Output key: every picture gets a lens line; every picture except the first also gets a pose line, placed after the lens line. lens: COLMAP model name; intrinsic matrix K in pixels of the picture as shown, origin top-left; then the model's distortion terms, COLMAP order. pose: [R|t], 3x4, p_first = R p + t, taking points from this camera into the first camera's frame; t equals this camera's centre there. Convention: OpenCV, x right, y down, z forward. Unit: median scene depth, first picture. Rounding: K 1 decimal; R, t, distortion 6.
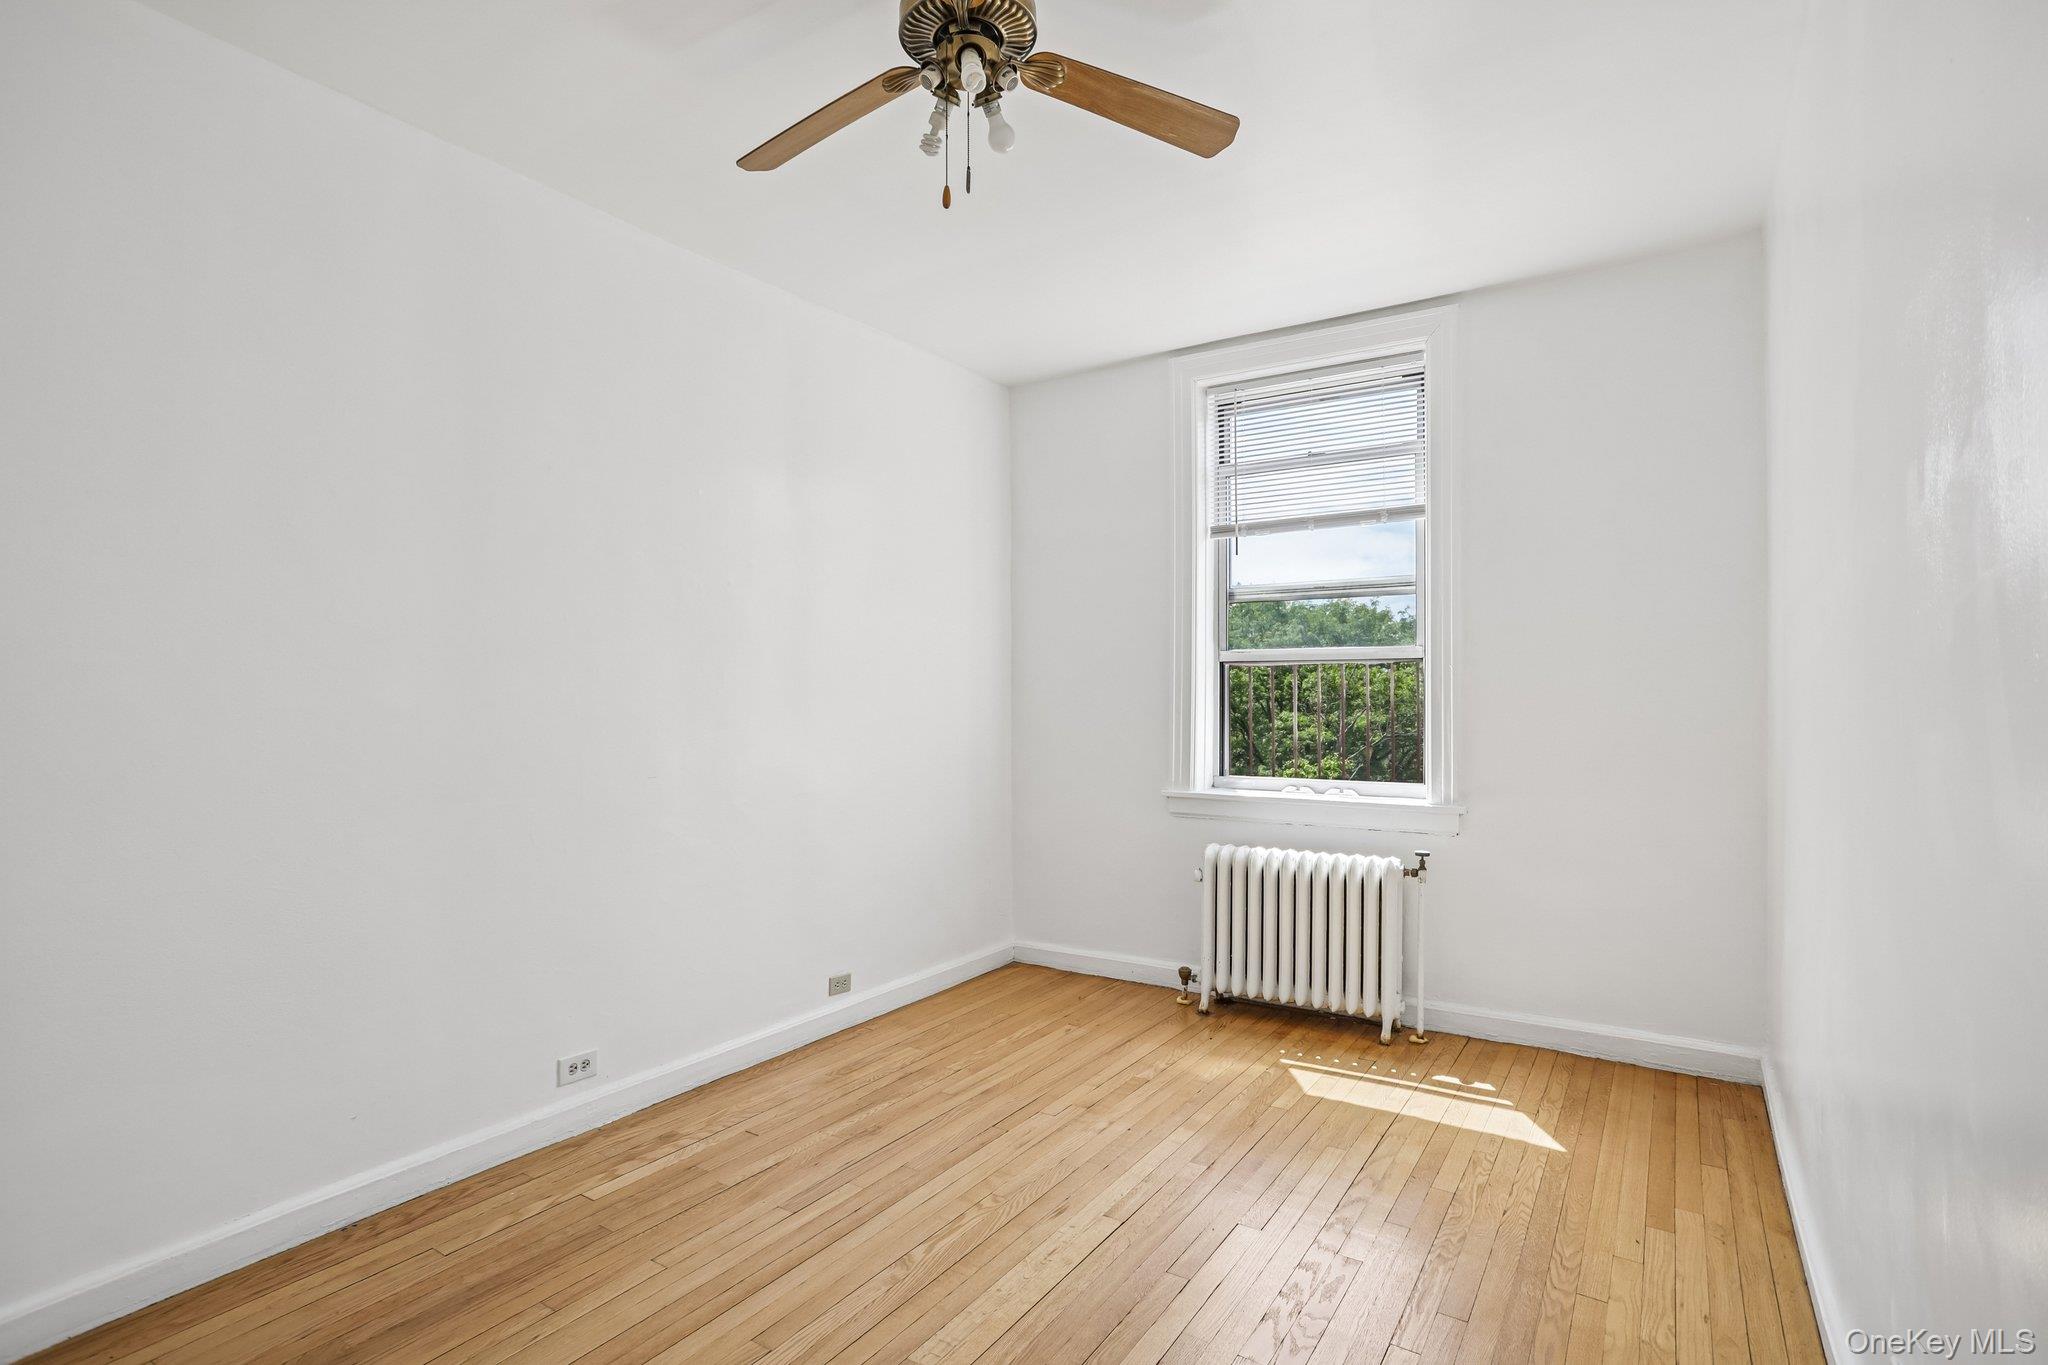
lens RADIAL K [[999.4, 0, 1015.1], [0, 999.4, 703.0], [0, 0, 1]] dist [-0.062197, 0.035795]
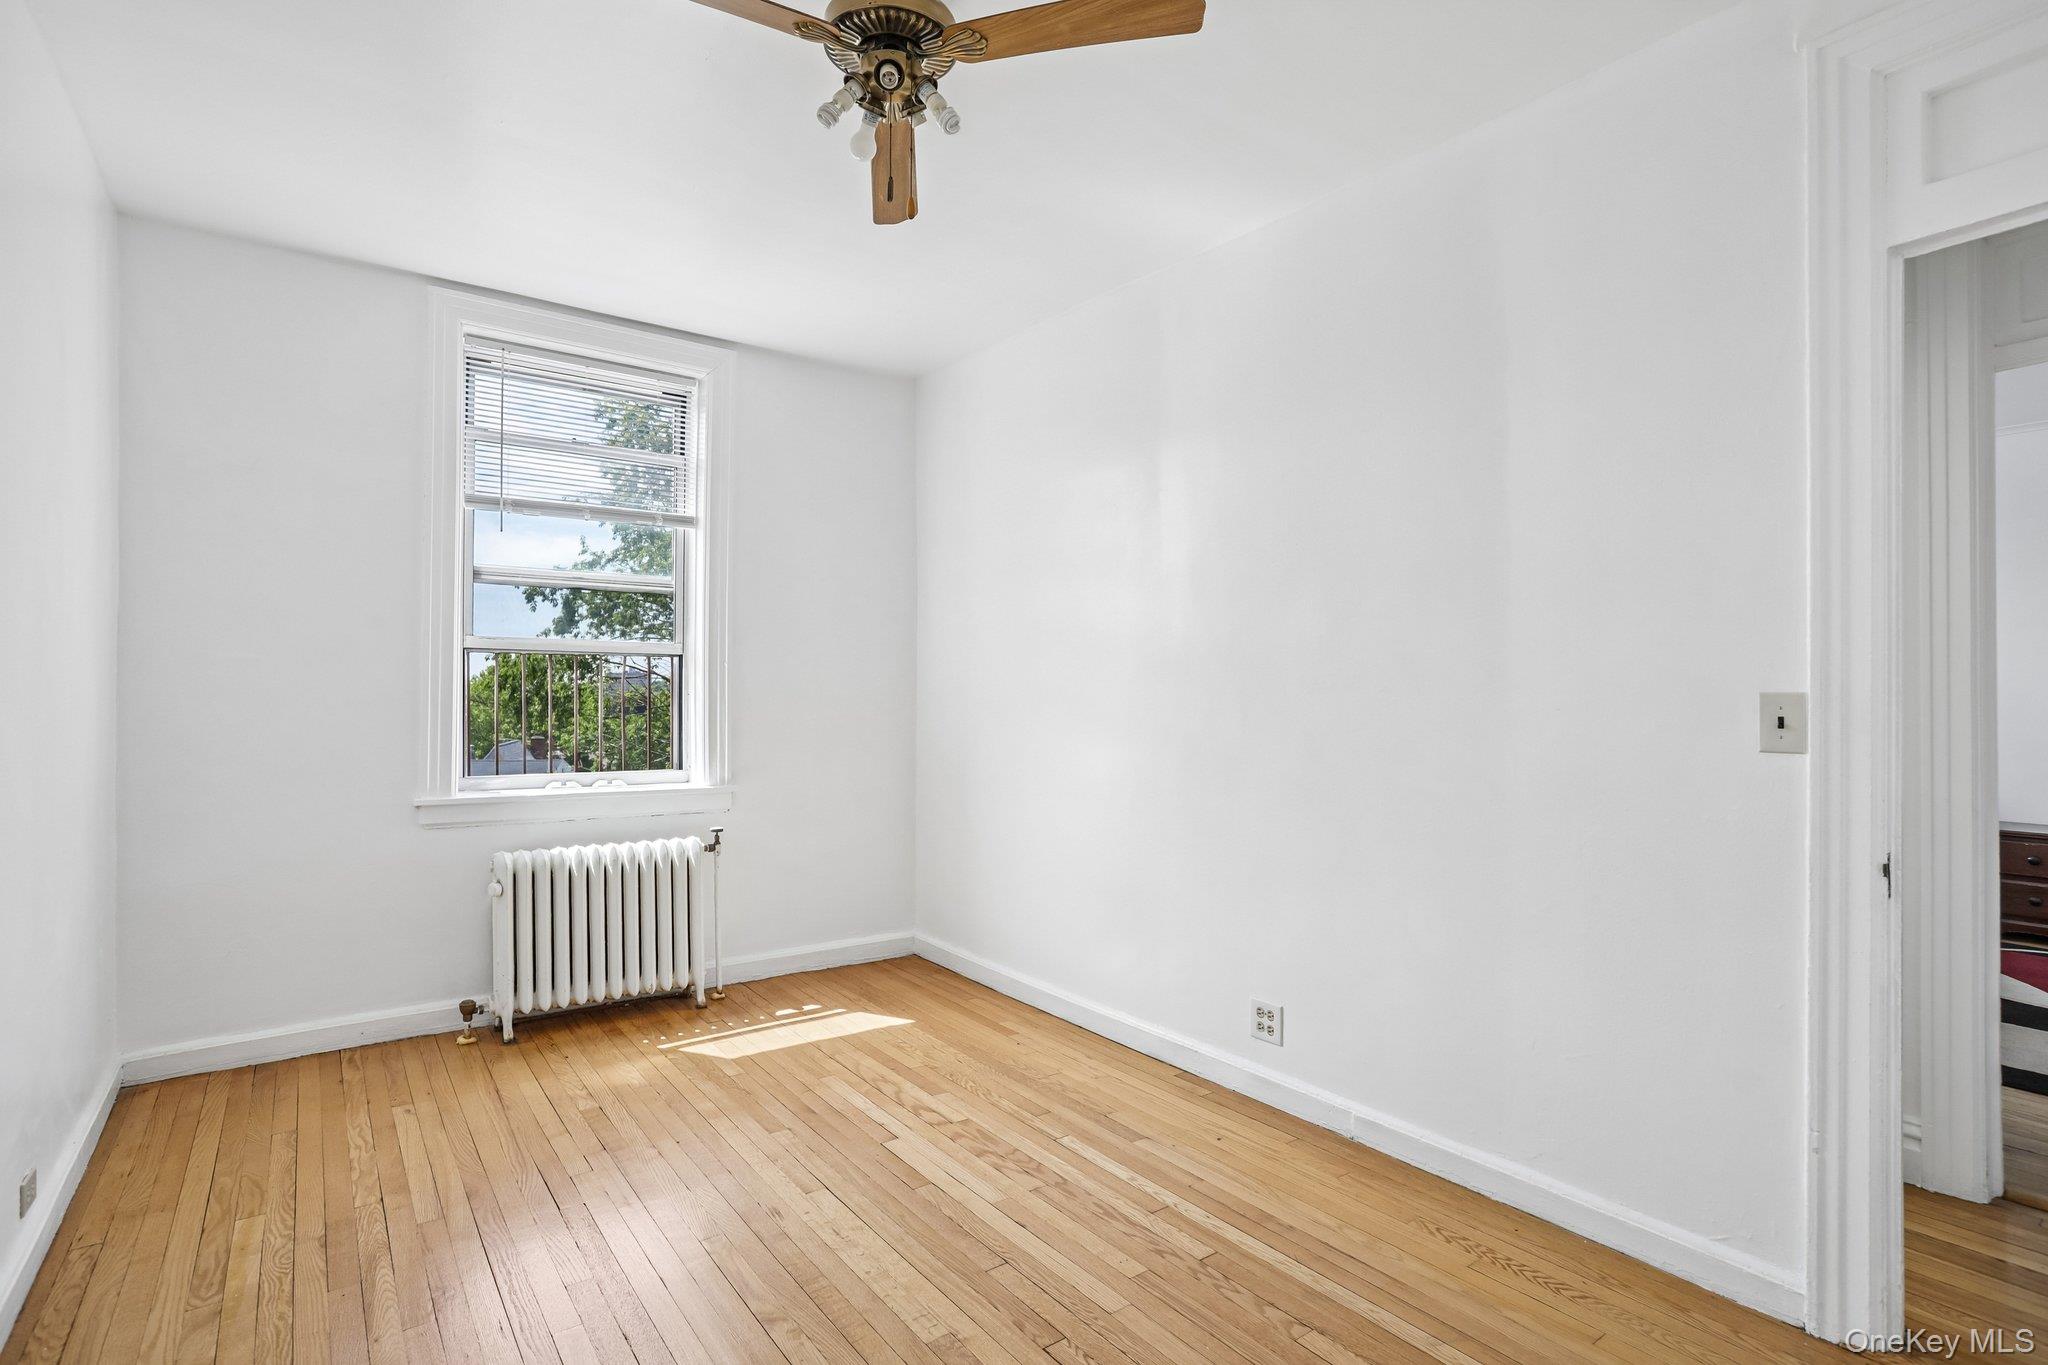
lens RADIAL K [[997.2, 0, 1024.0], [0, 997.2, 682.5], [0, 0, 1]] dist [-0.059911, 0.031644]
pose [[0.323372, 0.017190, 0.946116, -0.544733], [-0.003388, 0.999850, -0.017009, 0.002855], [-0.946266, 0.002295, 0.323382, 0.304209]]
